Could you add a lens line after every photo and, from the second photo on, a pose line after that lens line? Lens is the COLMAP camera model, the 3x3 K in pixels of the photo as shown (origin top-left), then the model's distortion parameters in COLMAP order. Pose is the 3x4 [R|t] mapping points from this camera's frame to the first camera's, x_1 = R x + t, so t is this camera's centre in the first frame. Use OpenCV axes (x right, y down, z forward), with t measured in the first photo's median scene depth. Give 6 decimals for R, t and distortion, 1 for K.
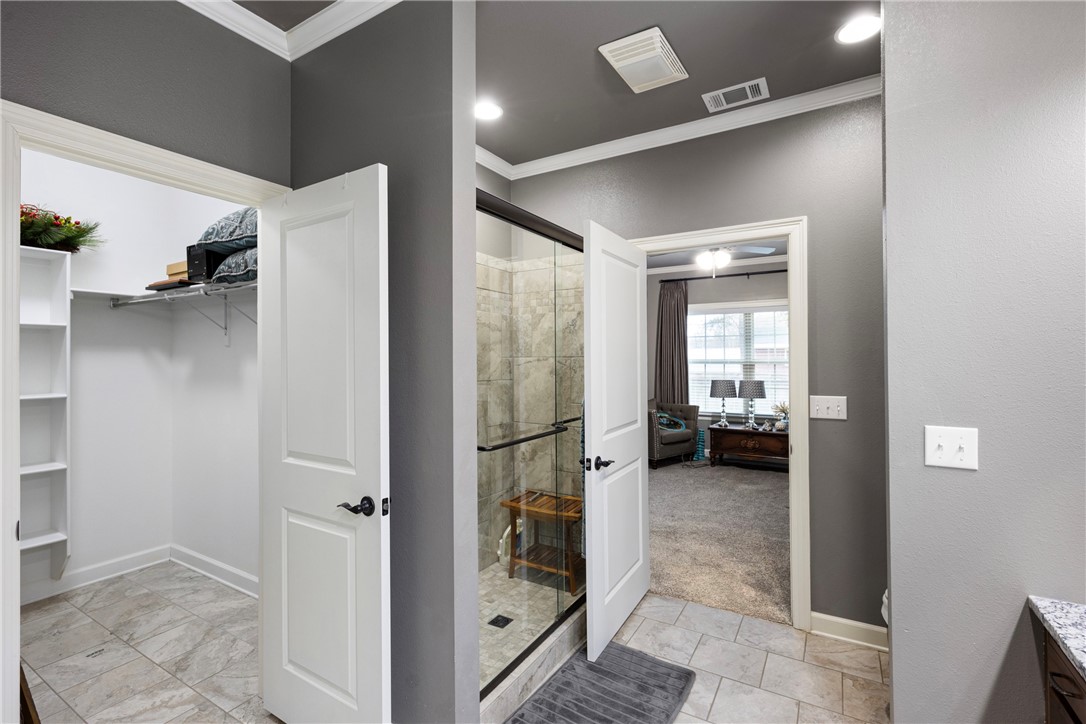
lens RADIAL K [[492.1, 0, 546.2], [0, 492.1, 354.6], [0, 0, 1]] dist [0.004007, 0.000167]
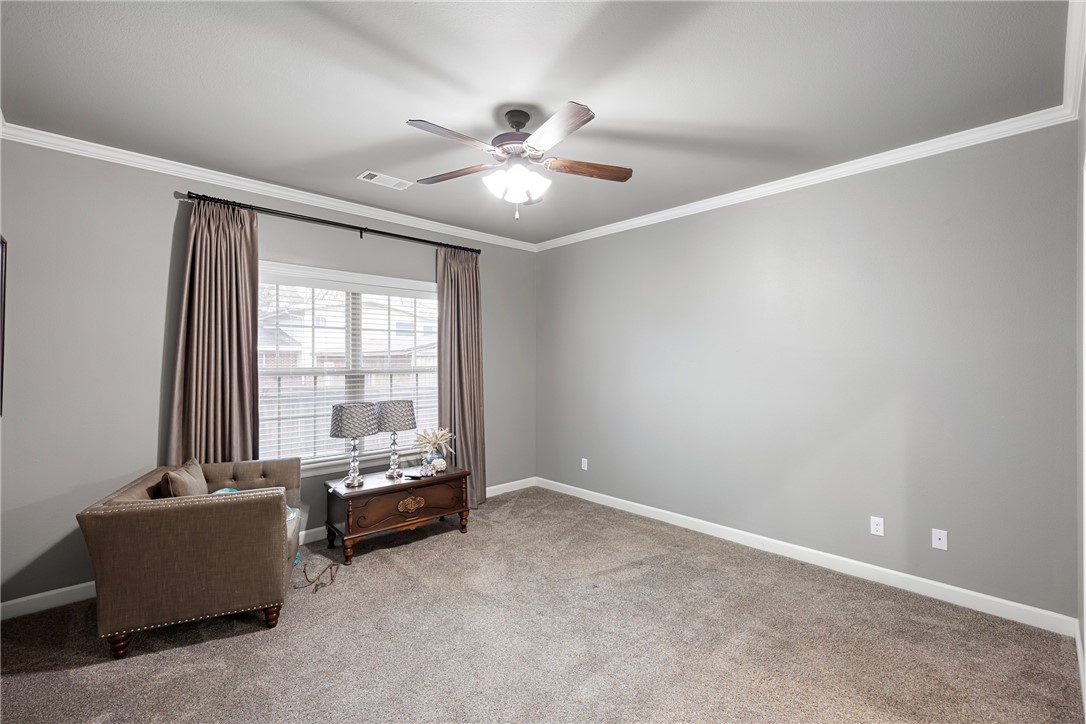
lens RADIAL K [[476.5, 0, 553.3], [0, 476.5, 359.1], [0, 0, 1]] dist [-0.001035, 0.000120]
pose [[0.261343, 0.008854, 0.965205, -0.107421], [-0.004296, 0.999959, -0.008009, 0.003183], [-0.965236, -0.002053, 0.261371, 0.612789]]
